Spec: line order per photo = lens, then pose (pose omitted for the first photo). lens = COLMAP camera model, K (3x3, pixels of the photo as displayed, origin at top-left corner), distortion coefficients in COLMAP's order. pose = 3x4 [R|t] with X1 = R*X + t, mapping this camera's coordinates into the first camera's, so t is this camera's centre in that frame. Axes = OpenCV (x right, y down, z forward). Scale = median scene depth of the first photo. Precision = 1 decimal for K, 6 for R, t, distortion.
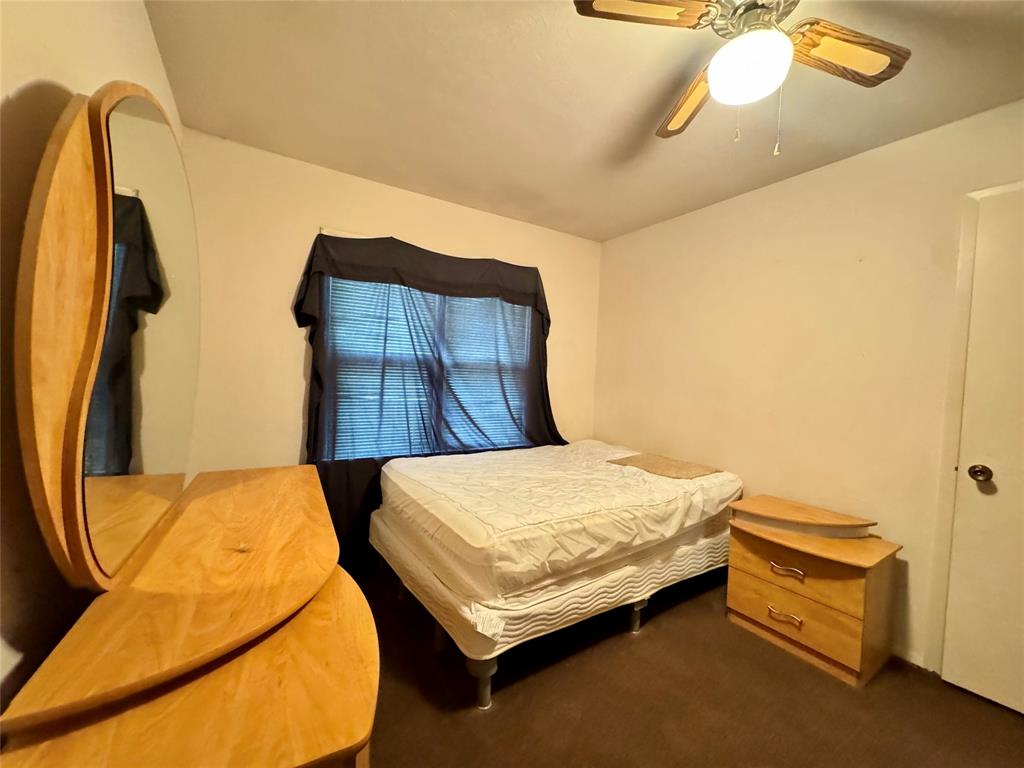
lens RADIAL K [[403.6, 0, 506.9], [0, 403.6, 386.9], [0, 0, 1]] dist [-0.000356, 0.000893]
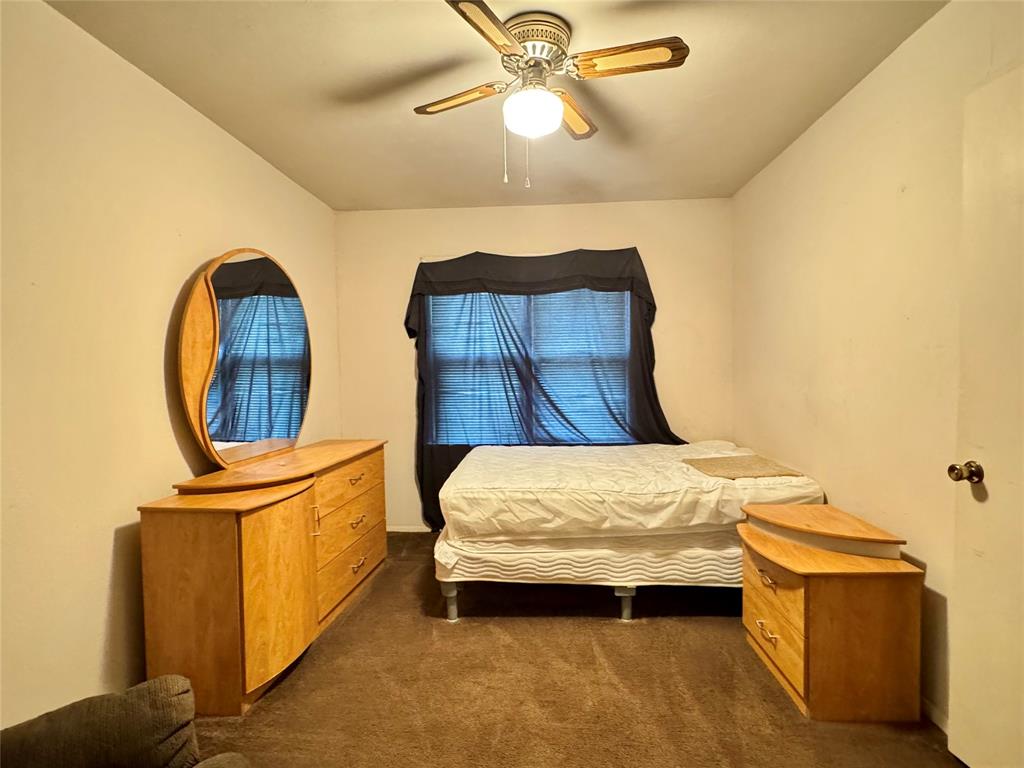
lens RADIAL K [[529.3, 0, 509.0], [0, 529.3, 387.3], [0, 0, 1]] dist [0.010809, -0.000192]
pose [[0.815508, -0.026301, -0.578148, 0.695304], [0.025984, 0.999623, -0.008823, 0.029312], [0.578162, -0.007827, 0.815885, -0.186385]]
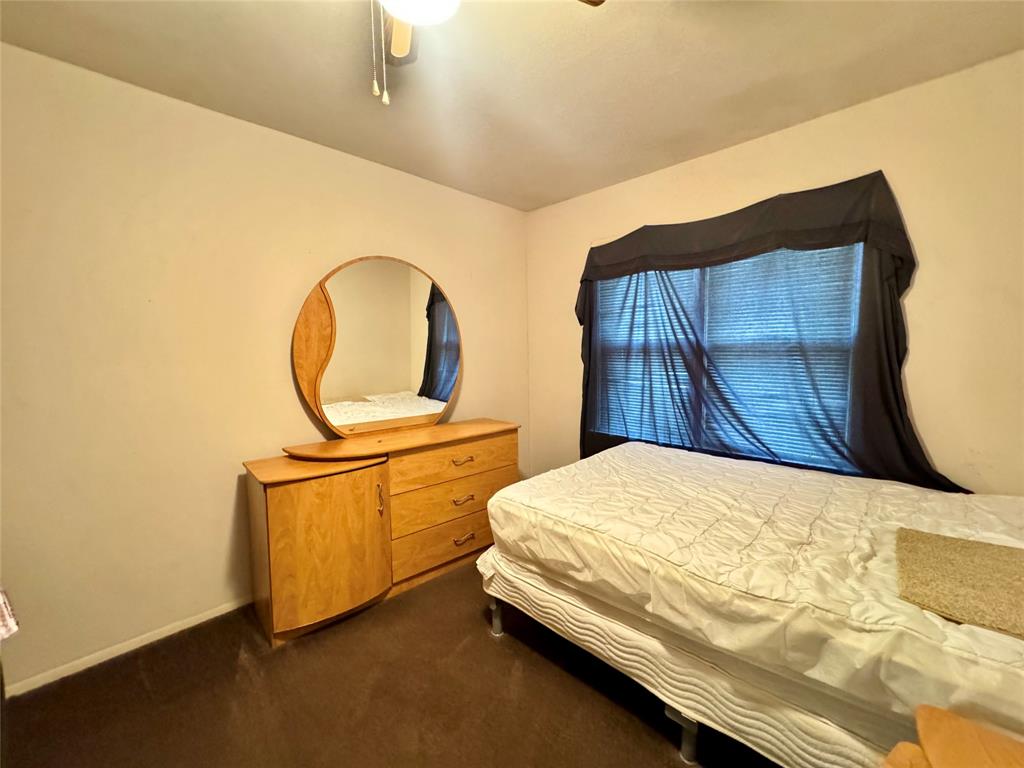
lens RADIAL K [[403.6, 0, 516.8], [0, 403.6, 383.2], [0, 0, 1]] dist [-0.000356, 0.000893]
pose [[0.245011, 0.042547, -0.968586, 0.691940], [-0.012493, 0.999092, 0.040727, -0.012054], [0.969440, 0.002122, 0.245320, 0.470483]]
